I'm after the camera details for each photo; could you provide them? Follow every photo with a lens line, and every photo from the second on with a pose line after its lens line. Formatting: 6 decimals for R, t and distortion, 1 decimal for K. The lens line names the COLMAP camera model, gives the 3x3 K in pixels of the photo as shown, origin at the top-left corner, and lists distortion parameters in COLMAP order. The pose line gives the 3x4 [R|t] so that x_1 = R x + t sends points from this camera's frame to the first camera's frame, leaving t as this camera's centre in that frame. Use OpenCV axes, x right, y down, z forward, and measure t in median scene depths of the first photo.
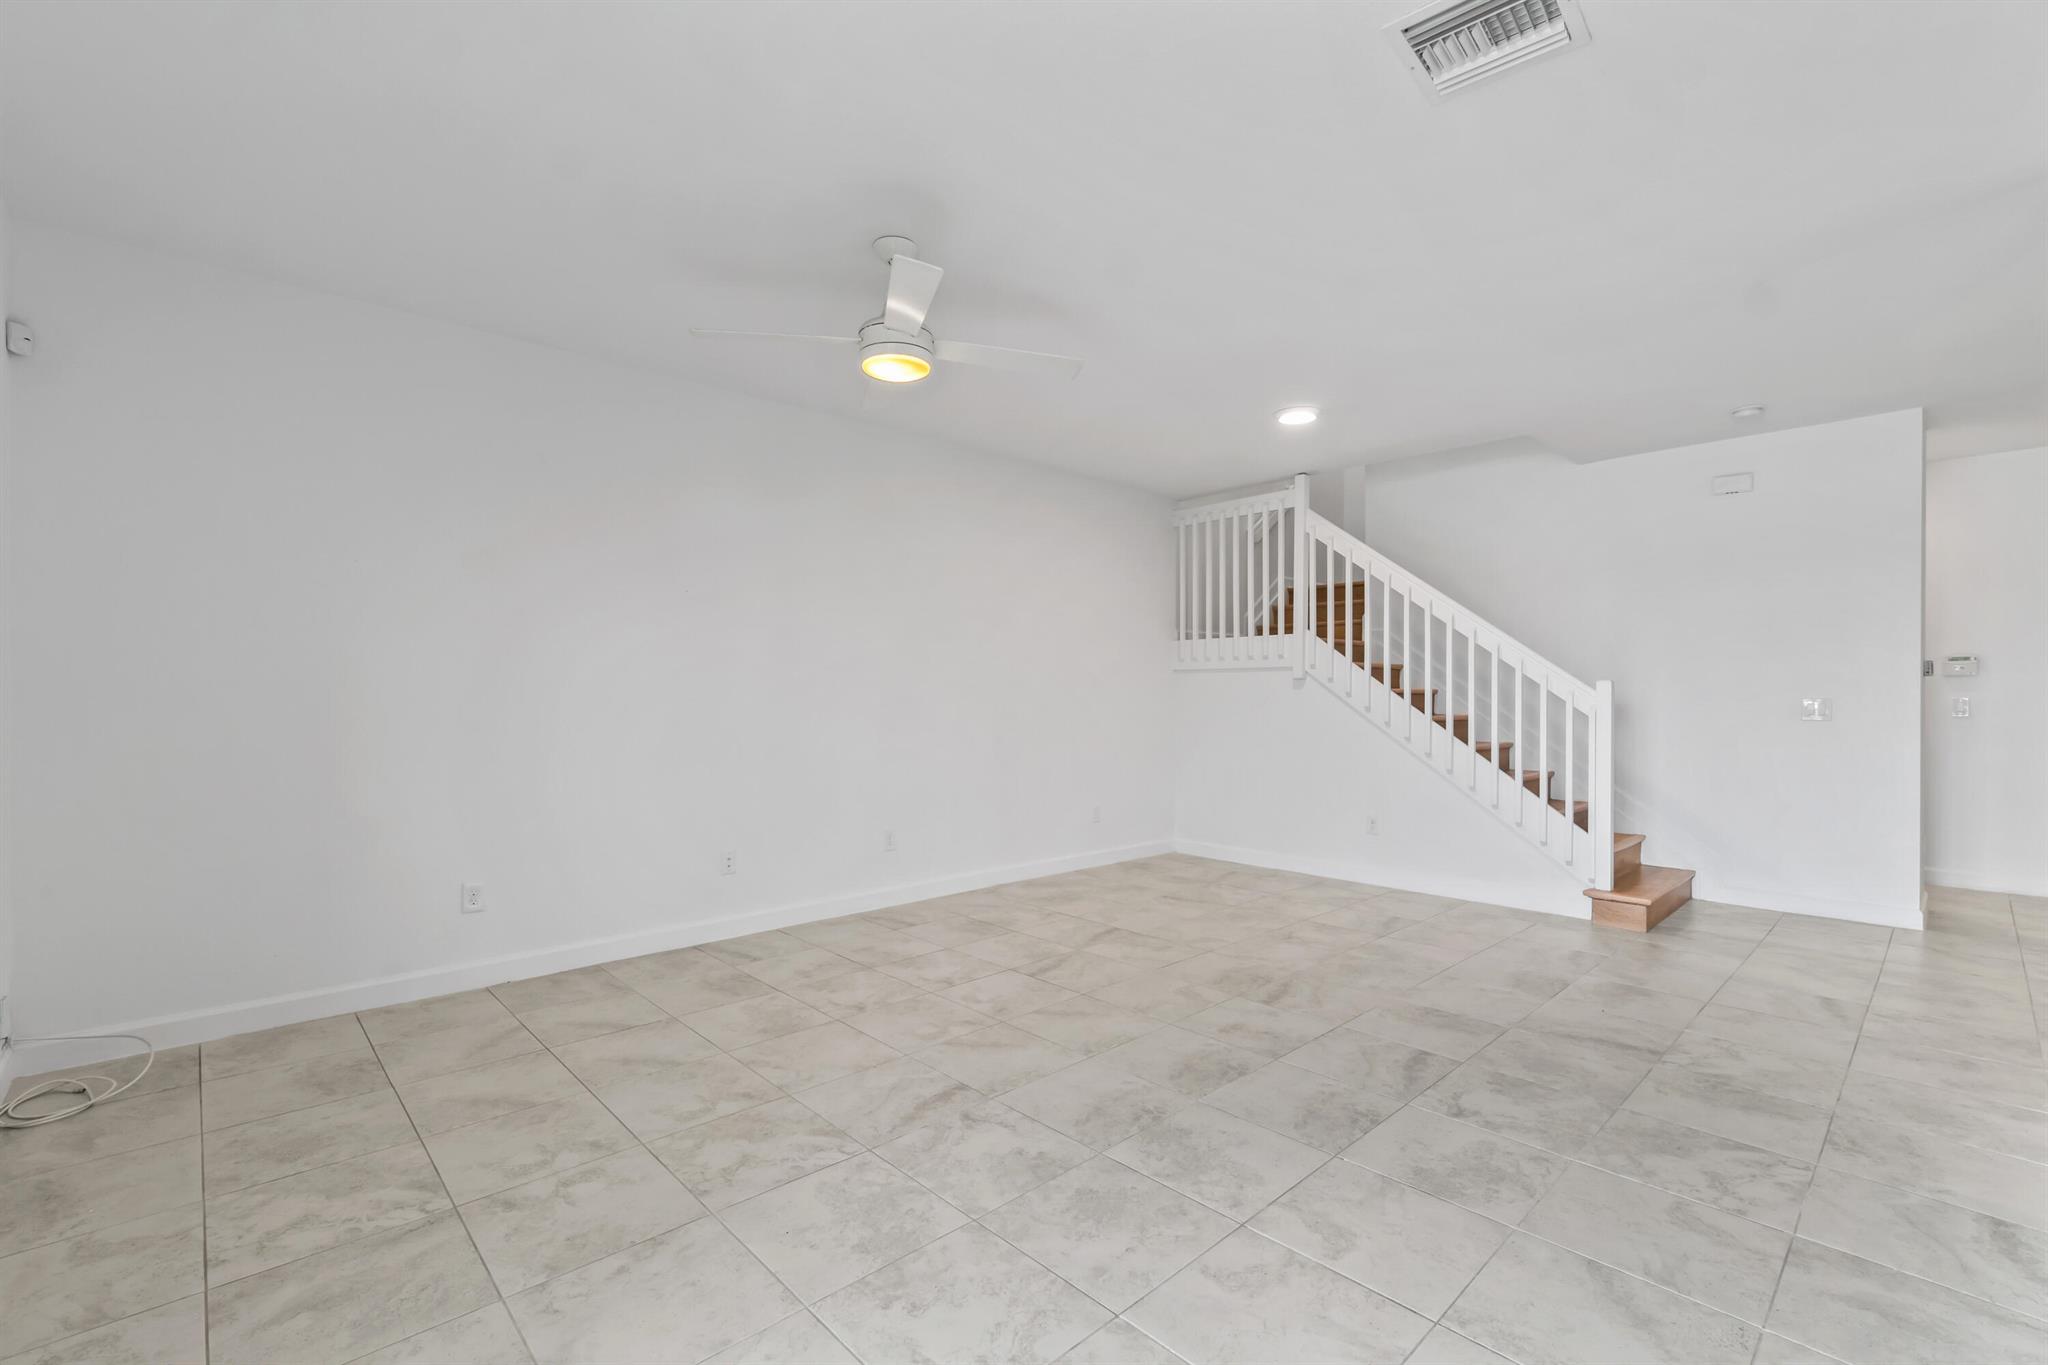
lens RADIAL K [[895.2, 0, 1022.9], [0, 895.2, 691.4], [0, 0, 1]] dist [-0.007306, 0.000631]
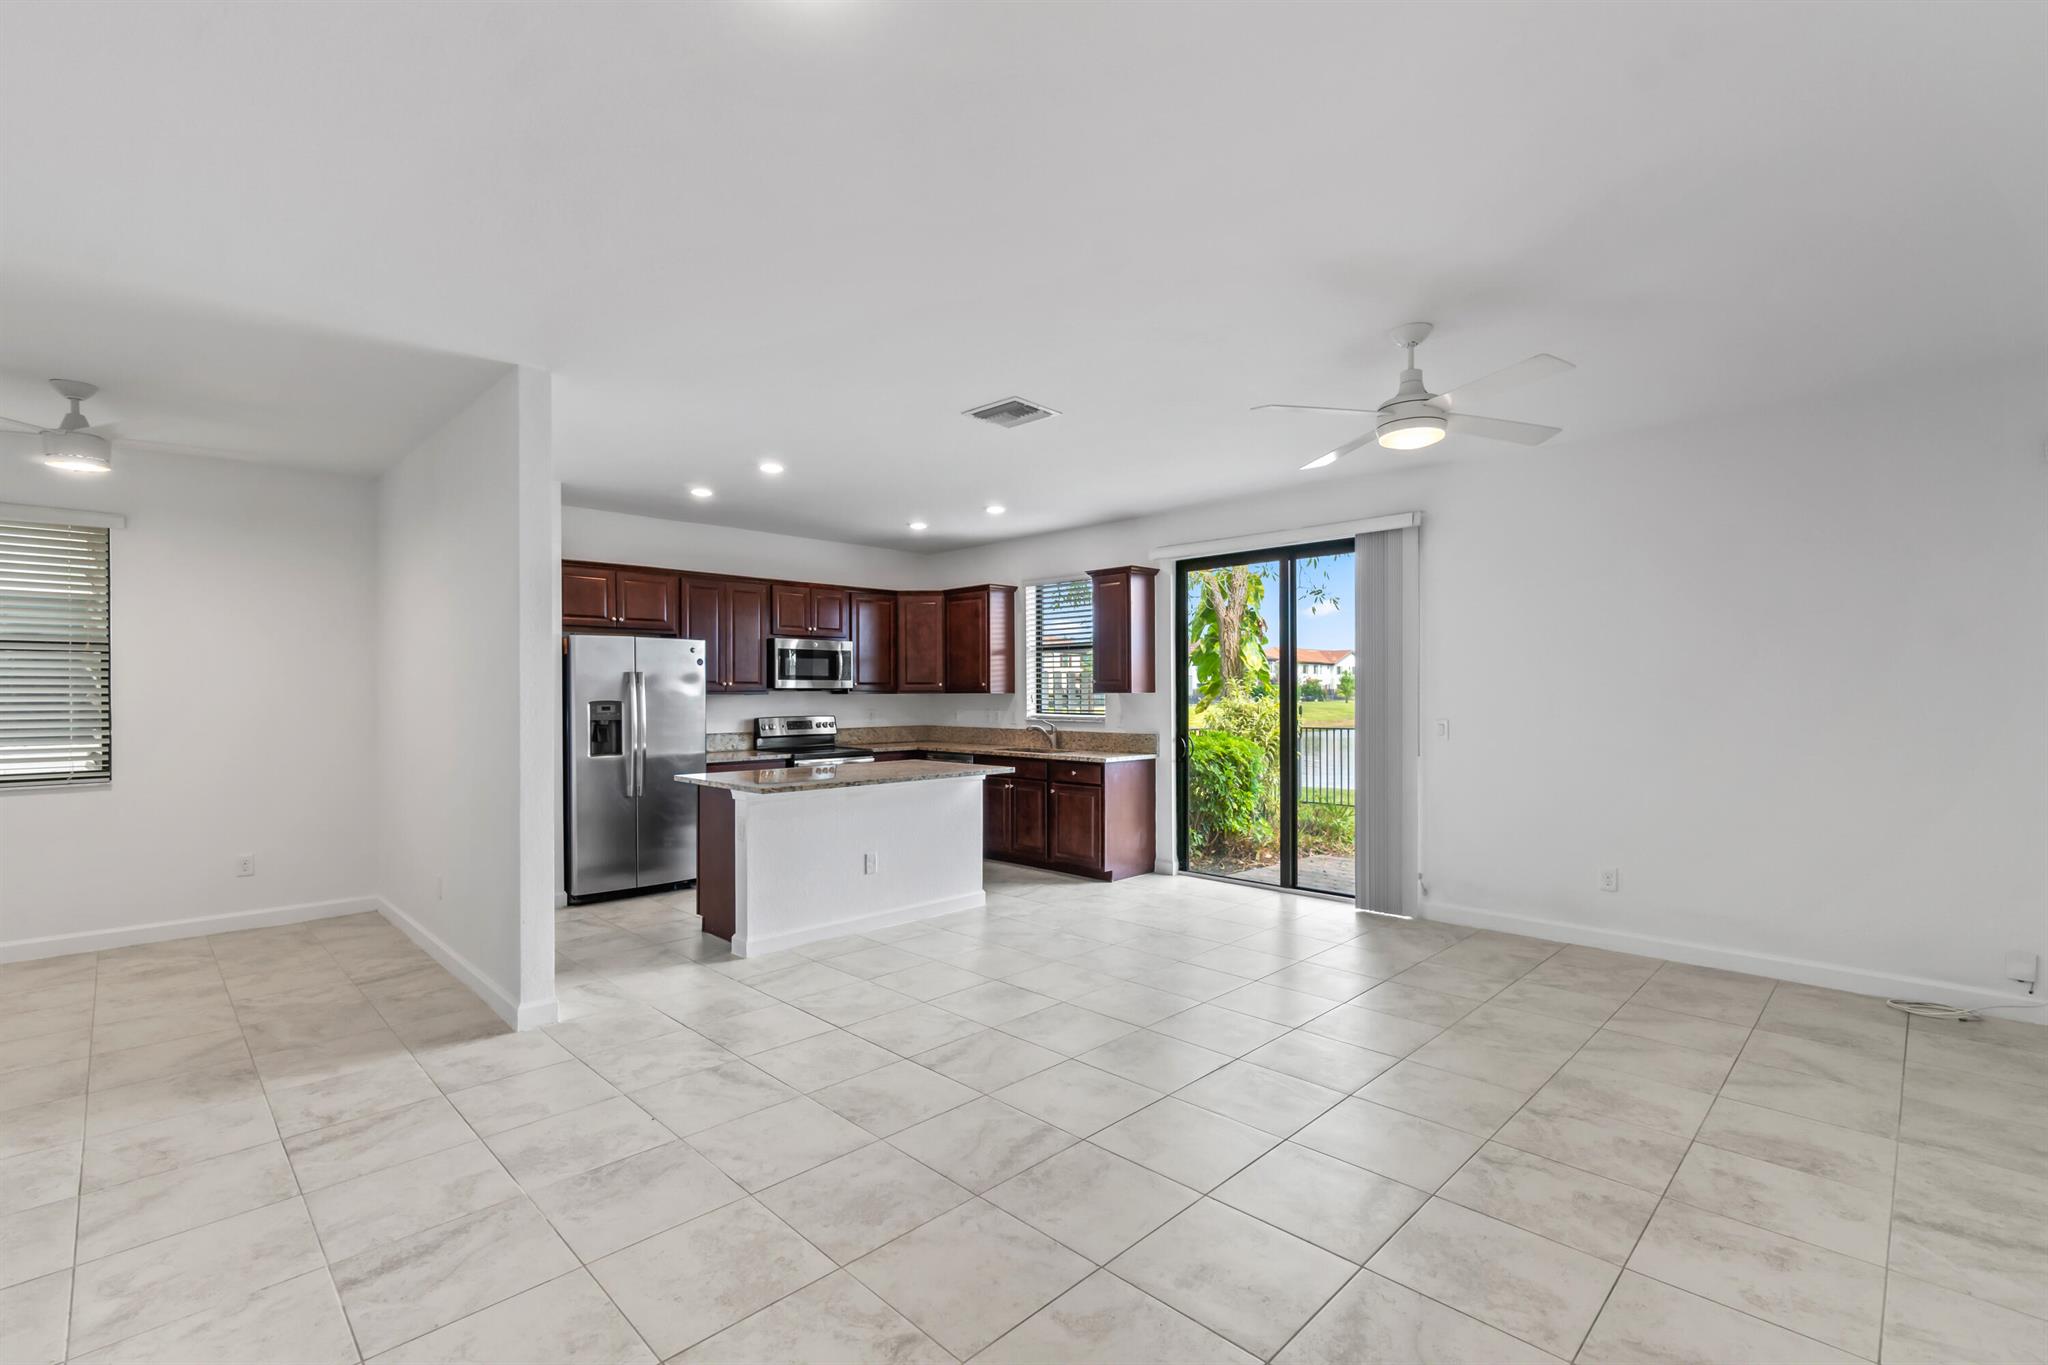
lens RADIAL K [[895.2, 0, 1019.6], [0, 895.2, 685.2], [0, 0, 1]] dist [-0.007306, 0.000631]
pose [[-0.999698, 0.001142, -0.024566, 0.332246], [0.001432, 0.999929, -0.011825, -0.038553], [0.024551, -0.011857, -0.999628, 1.882637]]
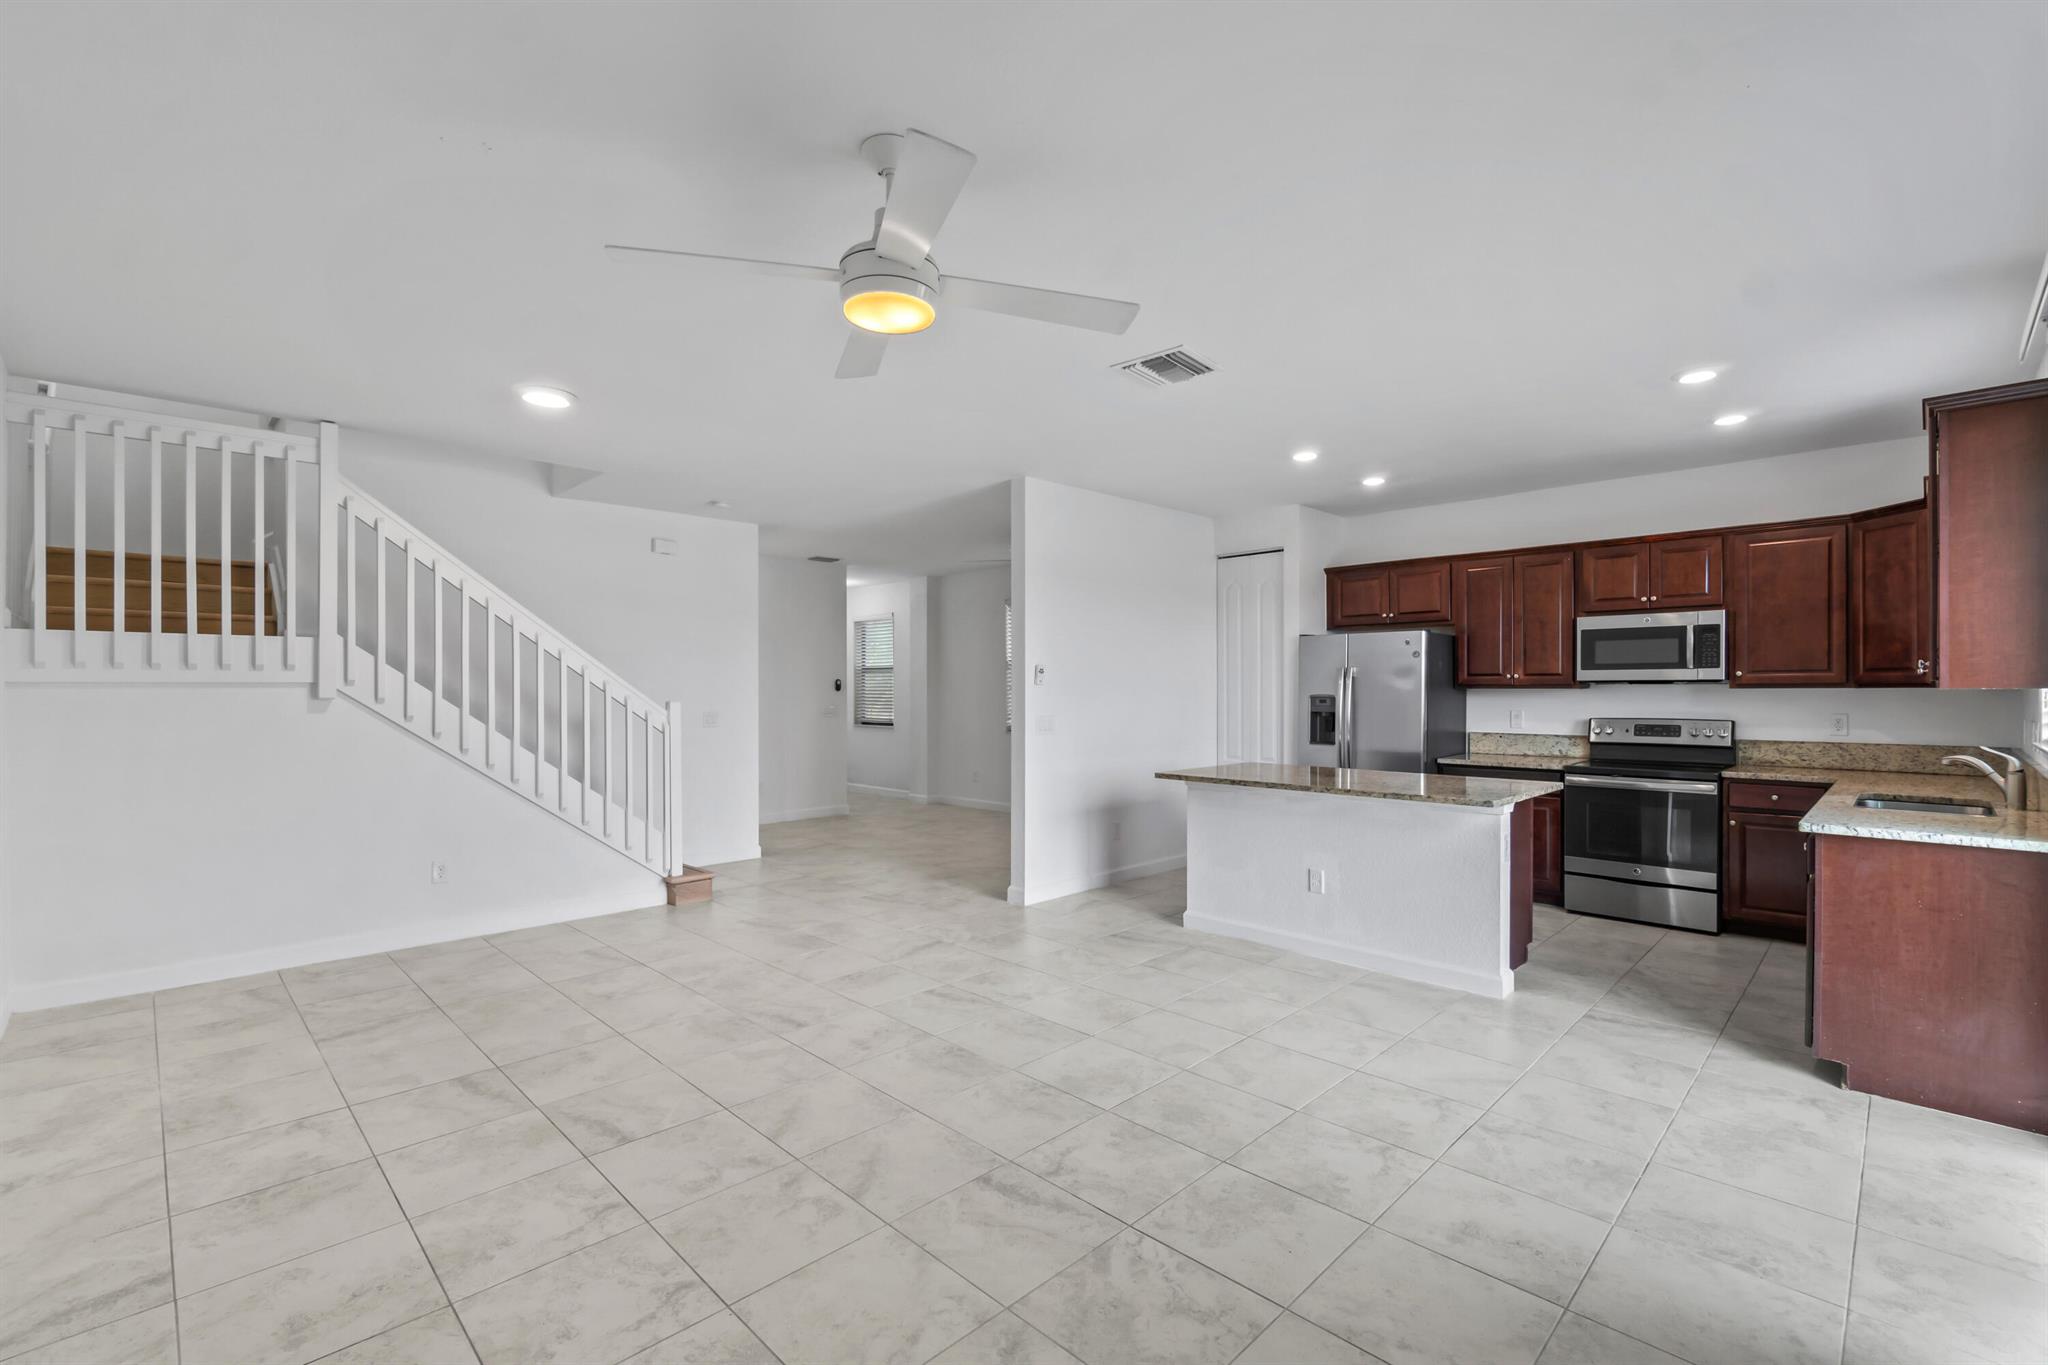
lens RADIAL K [[895.2, 0, 1018.1], [0, 895.2, 689.0], [0, 0, 1]] dist [-0.007306, 0.000631]
pose [[-0.033158, -0.001210, 0.999449, -0.799144], [-0.001466, 0.999998, 0.001162, -0.042896], [-0.999449, -0.001427, -0.033159, 0.822751]]
